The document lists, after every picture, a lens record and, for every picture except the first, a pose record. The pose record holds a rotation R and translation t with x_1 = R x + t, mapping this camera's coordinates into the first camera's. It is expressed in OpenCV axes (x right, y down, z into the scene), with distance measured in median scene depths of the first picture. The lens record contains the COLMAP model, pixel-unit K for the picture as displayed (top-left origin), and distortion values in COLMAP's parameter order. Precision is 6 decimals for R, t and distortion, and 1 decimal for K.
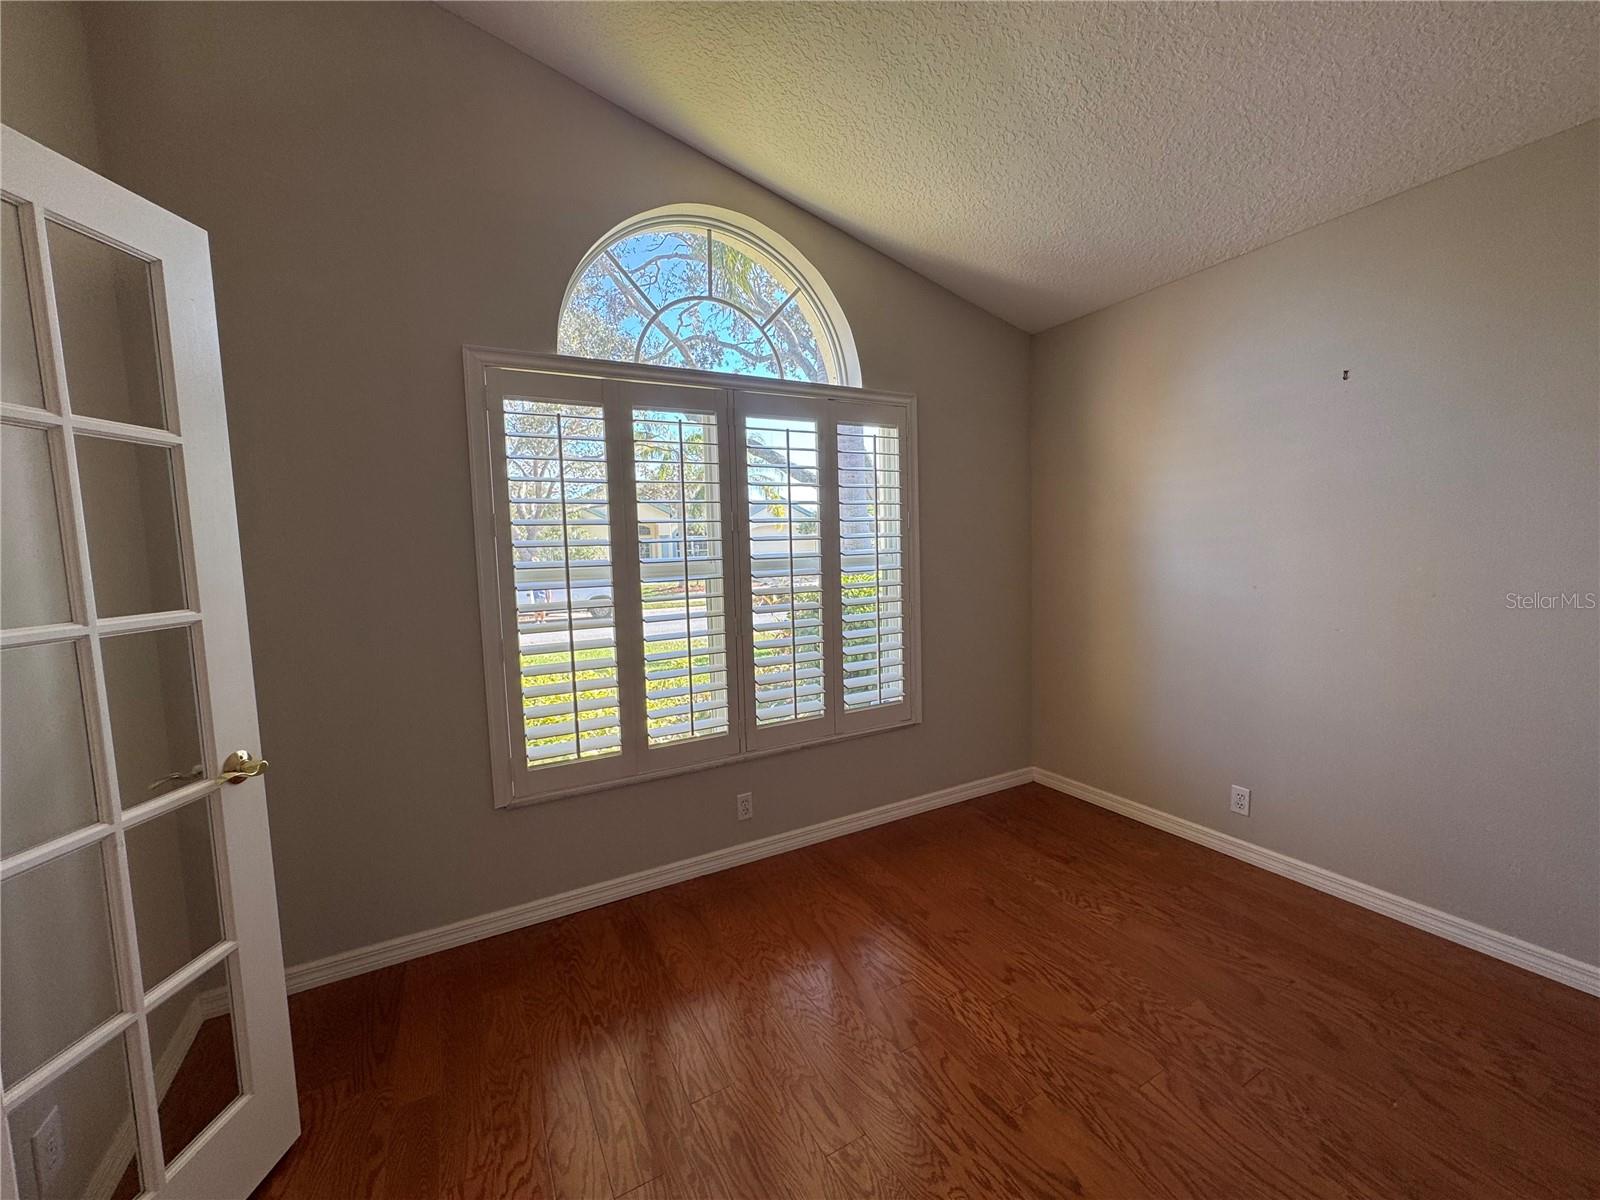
lens RADIAL K [[640.0, 0, 806.8], [0, 640.0, 596.9], [0, 0, 1]] dist [-0.002980, 0.001010]
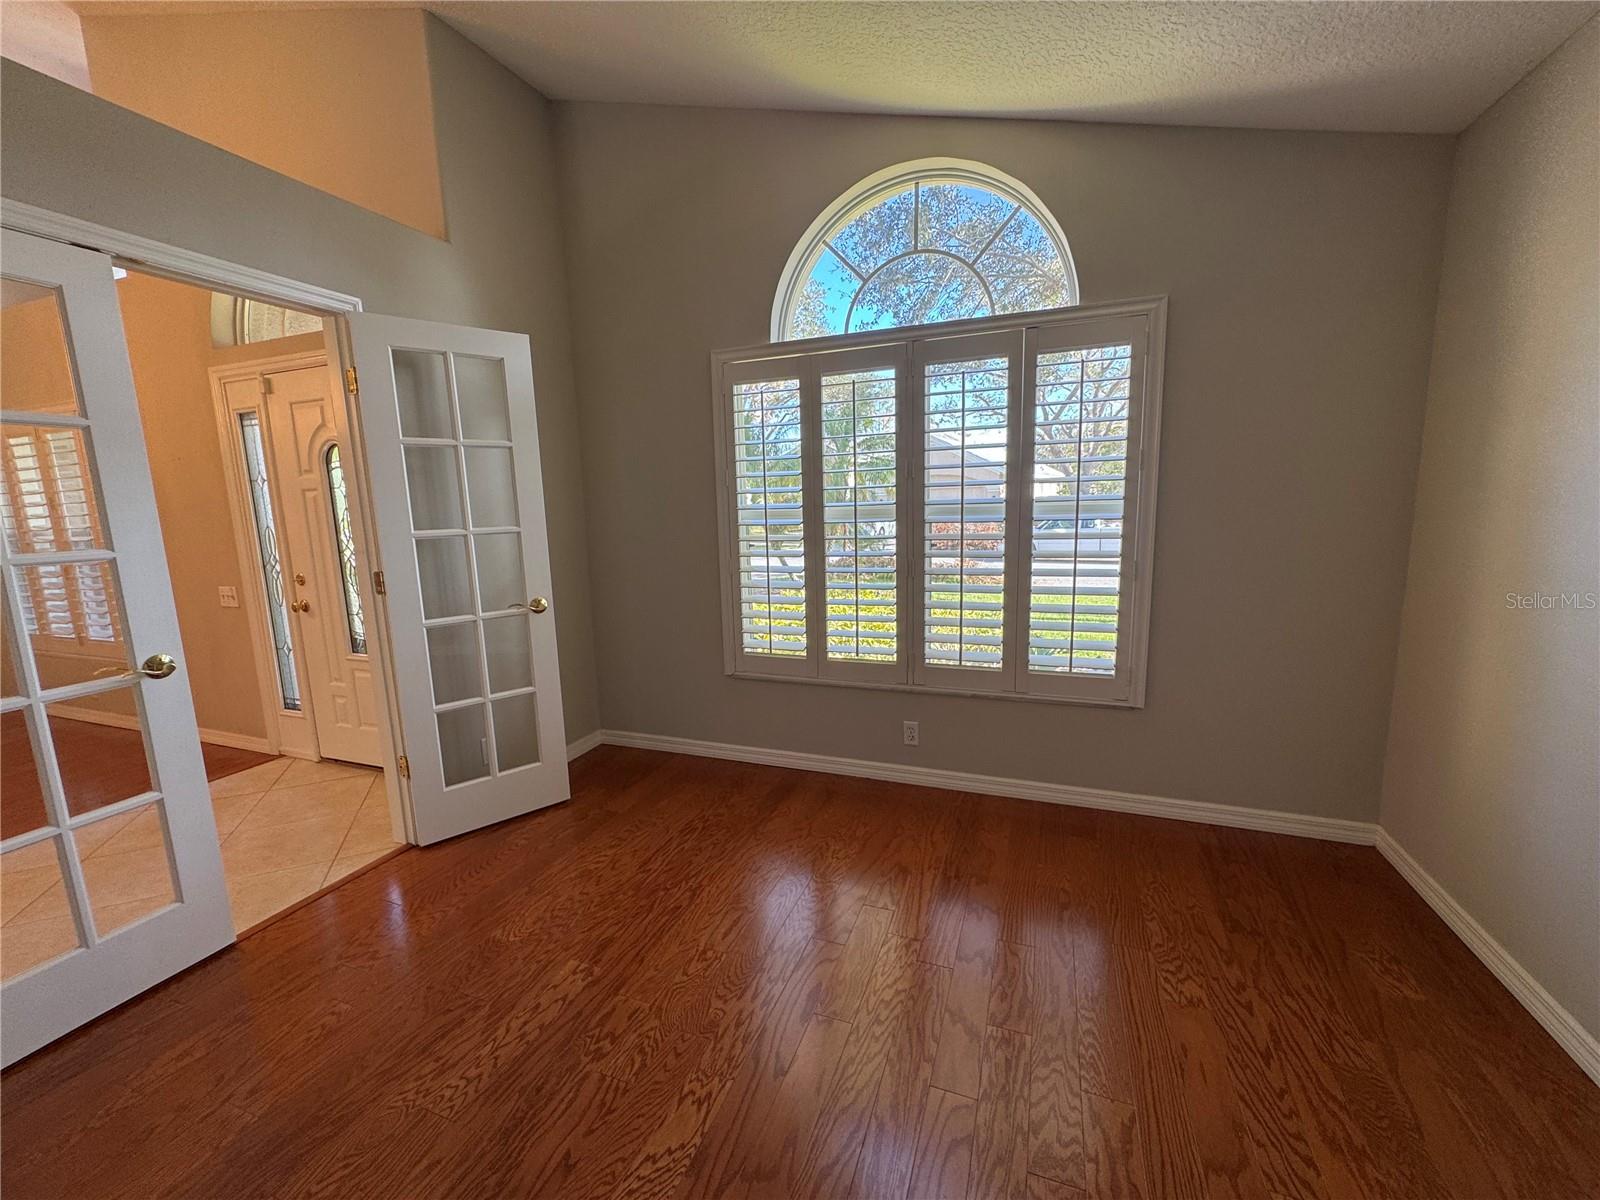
lens RADIAL K [[640.0, 0, 807.7], [0, 640.0, 602.3], [0, 0, 1]] dist [-0.002980, 0.001010]
pose [[0.643777, 0.126934, -0.754611, 0.598444], [-0.053868, 0.991217, 0.120777, -0.017190], [0.763314, -0.037104, 0.644961, 0.172783]]
